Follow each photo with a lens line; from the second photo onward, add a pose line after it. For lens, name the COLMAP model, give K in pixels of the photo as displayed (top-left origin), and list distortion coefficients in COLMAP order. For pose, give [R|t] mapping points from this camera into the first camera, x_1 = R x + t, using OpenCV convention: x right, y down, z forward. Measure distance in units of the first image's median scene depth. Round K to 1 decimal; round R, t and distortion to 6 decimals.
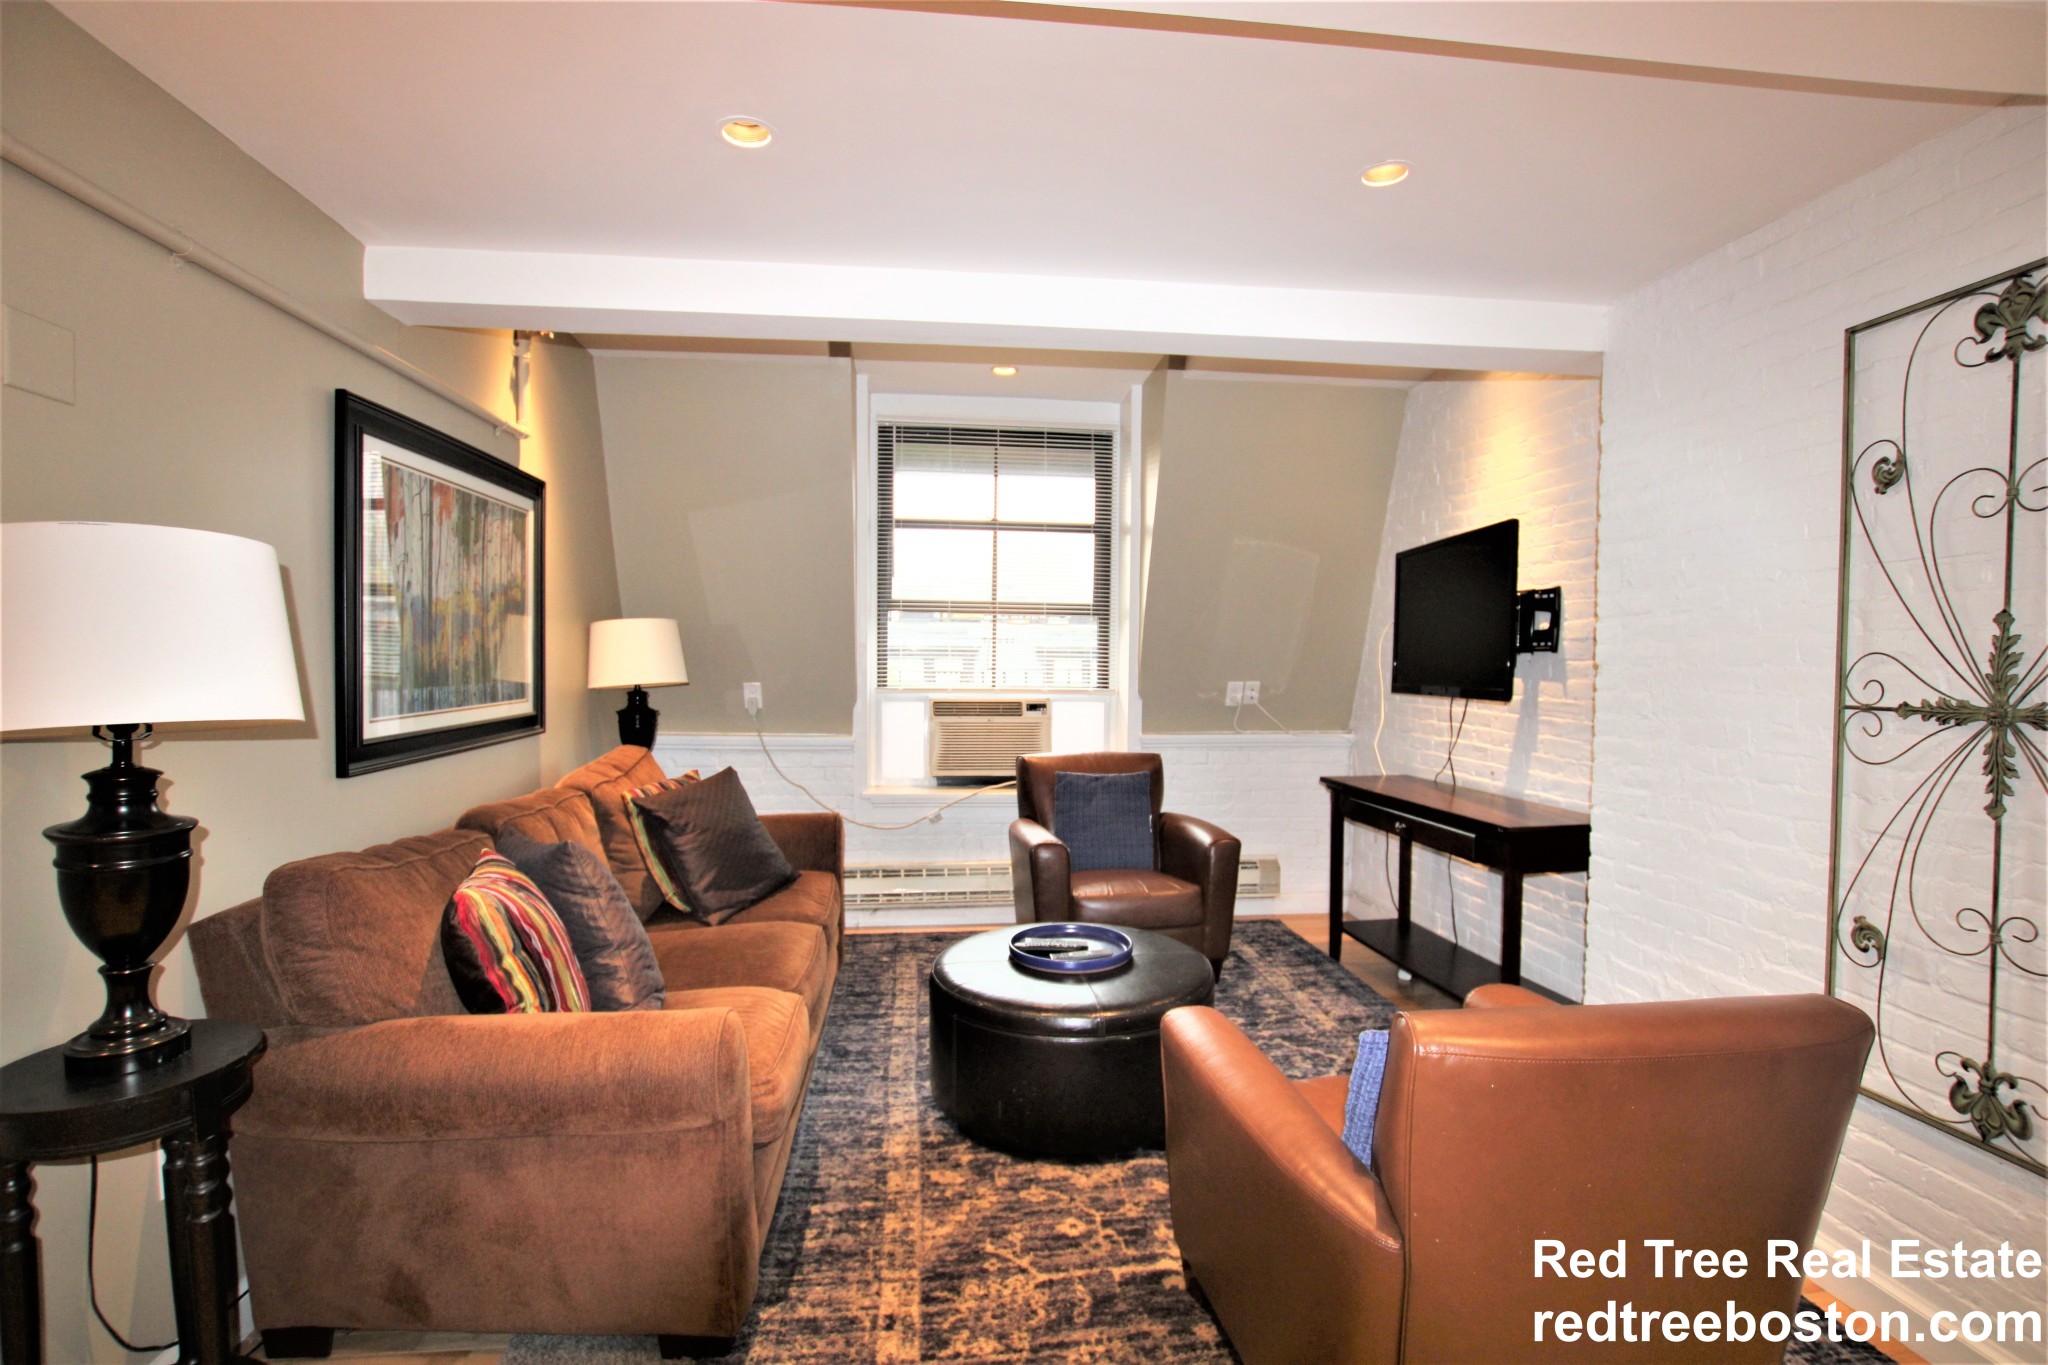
lens RADIAL K [[947.9, 0, 1024.9], [0, 947.9, 693.7], [0, 0, 1]] dist [-0.033615, 0.005751]
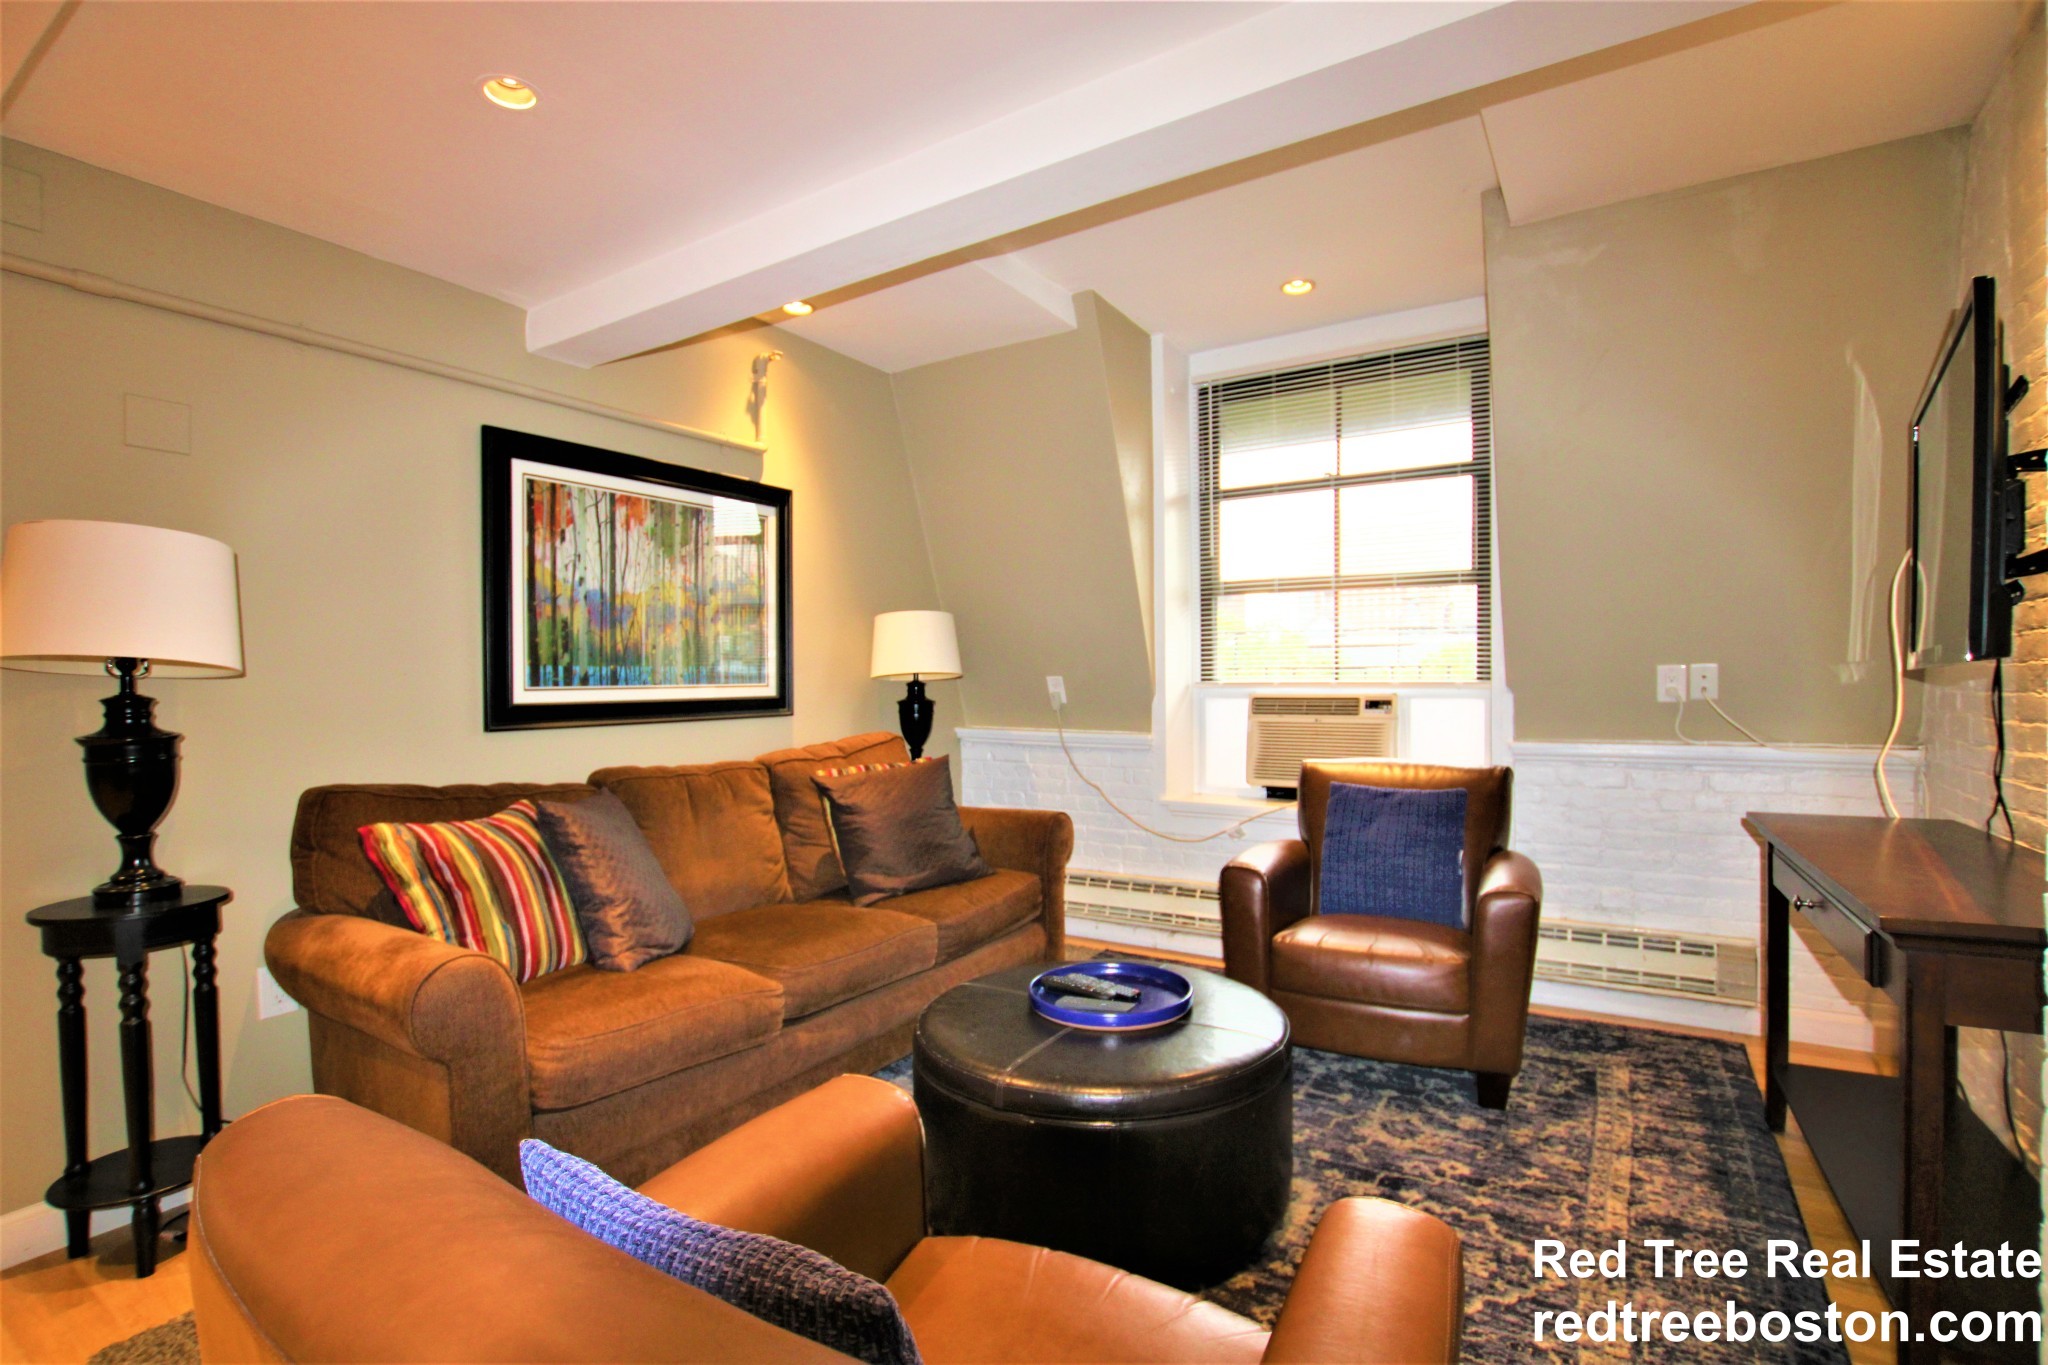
lens RADIAL K [[947.9, 0, 1024.9], [0, 947.9, 693.7], [0, 0, 1]] dist [-0.033615, 0.005751]
pose [[0.775790, -0.005306, -0.630969, 0.419606], [-0.010632, 0.999713, -0.021479, 0.038044], [0.630902, 0.023372, 0.775511, 0.319113]]
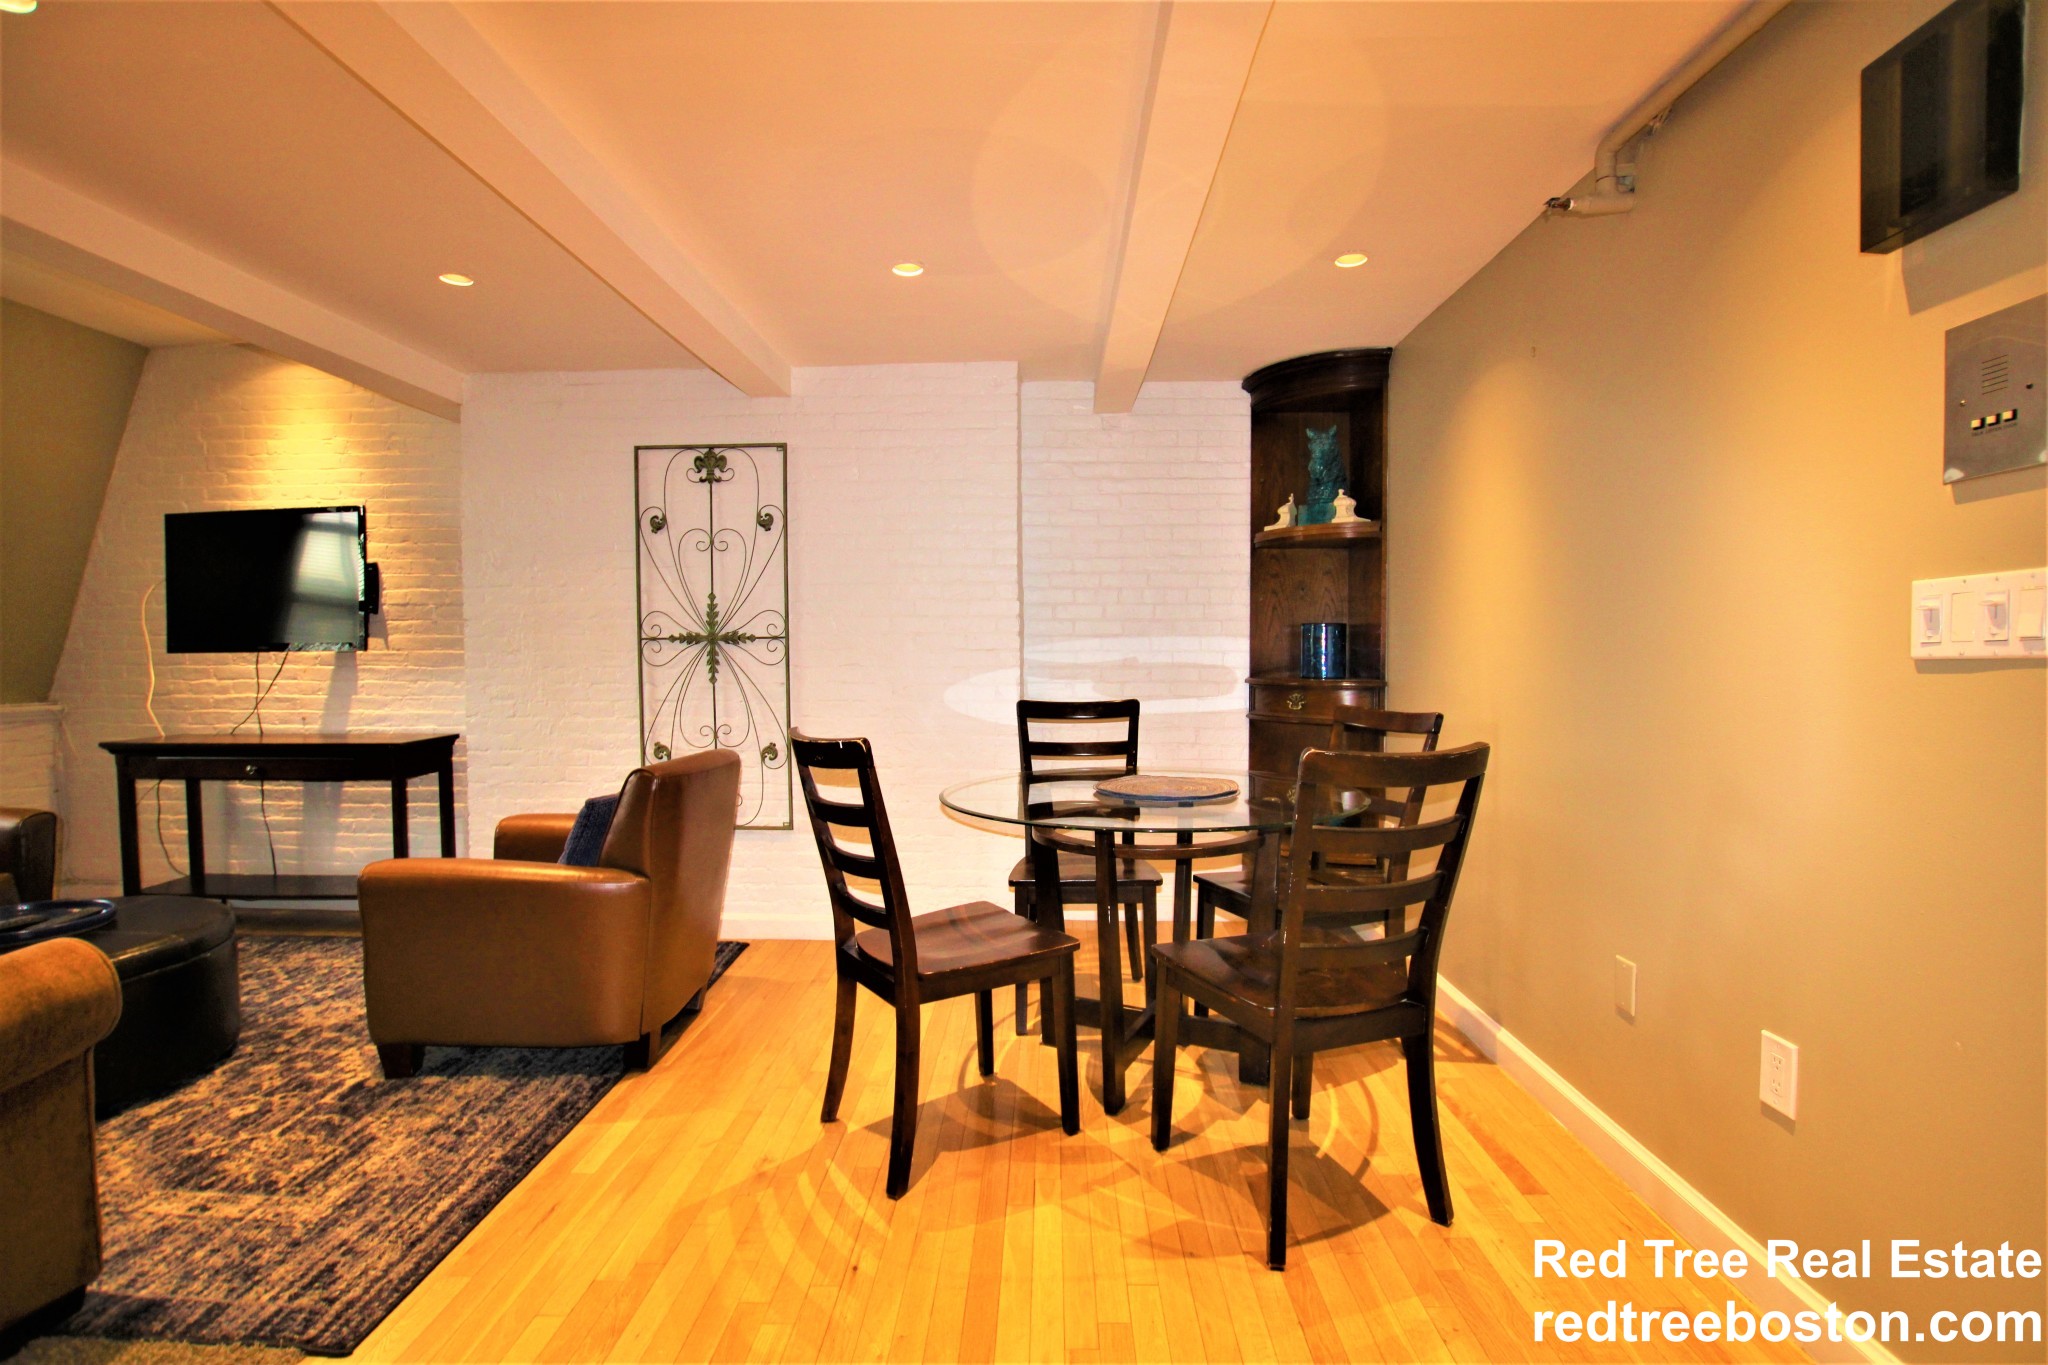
lens RADIAL K [[947.9, 0, 1024.9], [0, 947.9, 693.7], [0, 0, 1]] dist [-0.033615, 0.005751]
pose [[0.143523, -0.044600, 0.988641, -0.580456], [0.038413, 0.998482, 0.039468, 0.048671], [-0.988901, 0.032312, 0.145018, -0.054056]]
